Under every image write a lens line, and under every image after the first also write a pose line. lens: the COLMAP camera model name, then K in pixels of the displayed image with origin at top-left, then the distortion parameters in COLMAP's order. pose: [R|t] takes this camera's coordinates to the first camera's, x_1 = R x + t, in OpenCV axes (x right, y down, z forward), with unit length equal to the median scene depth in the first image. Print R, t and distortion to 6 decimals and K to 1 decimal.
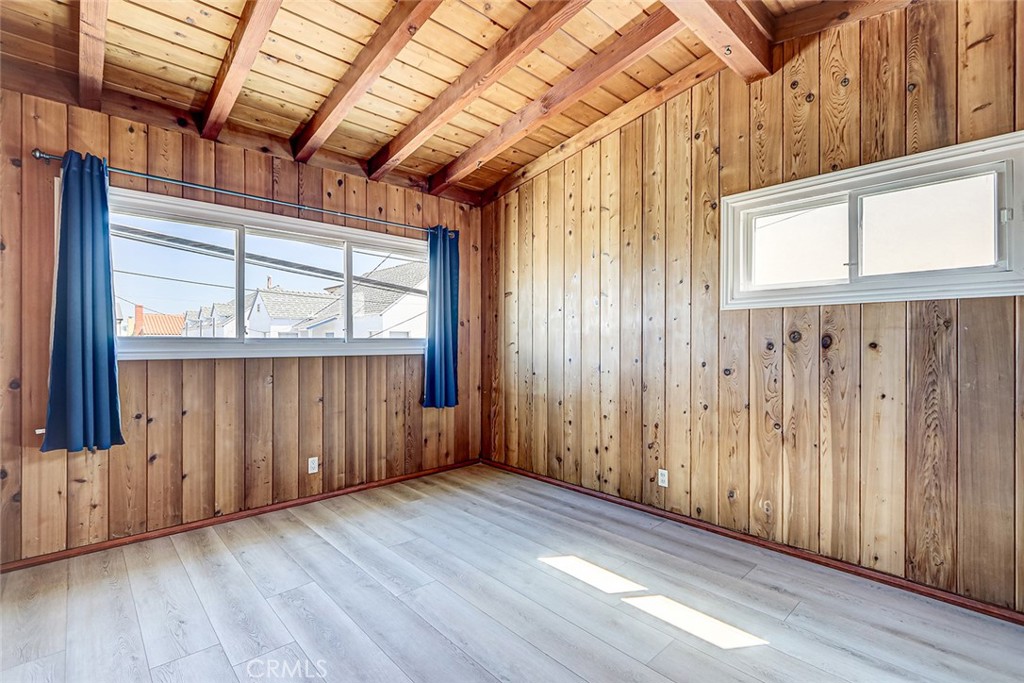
lens RADIAL K [[460.6, 0, 502.3], [0, 460.6, 340.8], [0, 0, 1]] dist [0.016848, -0.000256]
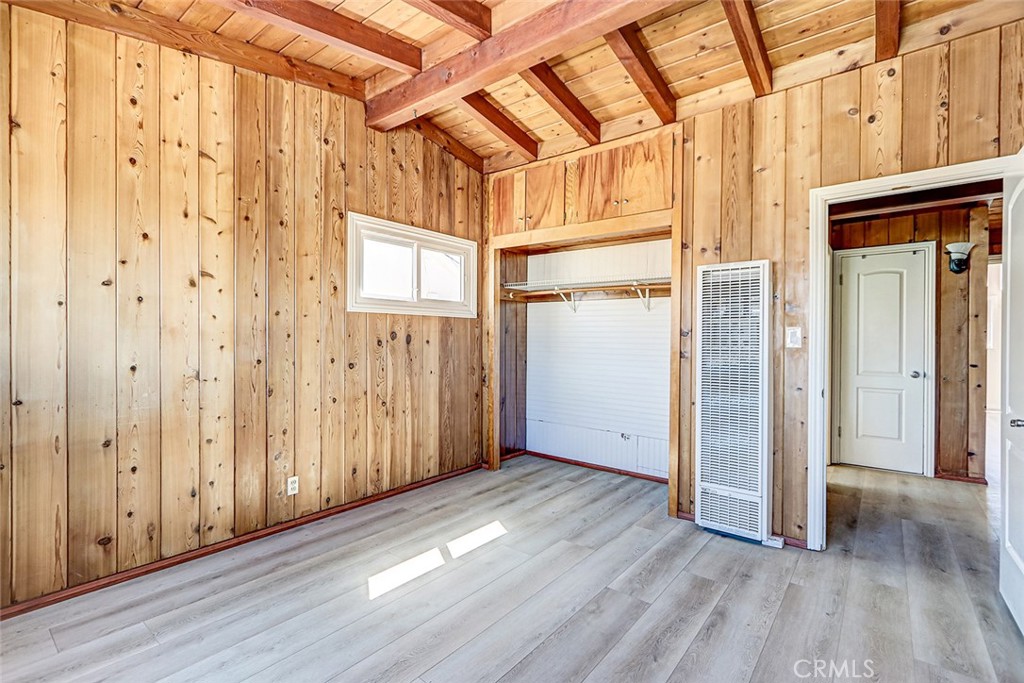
lens RADIAL K [[460.6, 0, 502.3], [0, 460.6, 340.8], [0, 0, 1]] dist [0.016848, -0.000256]
pose [[-0.114354, -0.005449, 0.993425, -0.667830], [-0.006539, 0.999967, 0.004732, -0.002314], [-0.993419, -0.005955, -0.114386, 0.736411]]
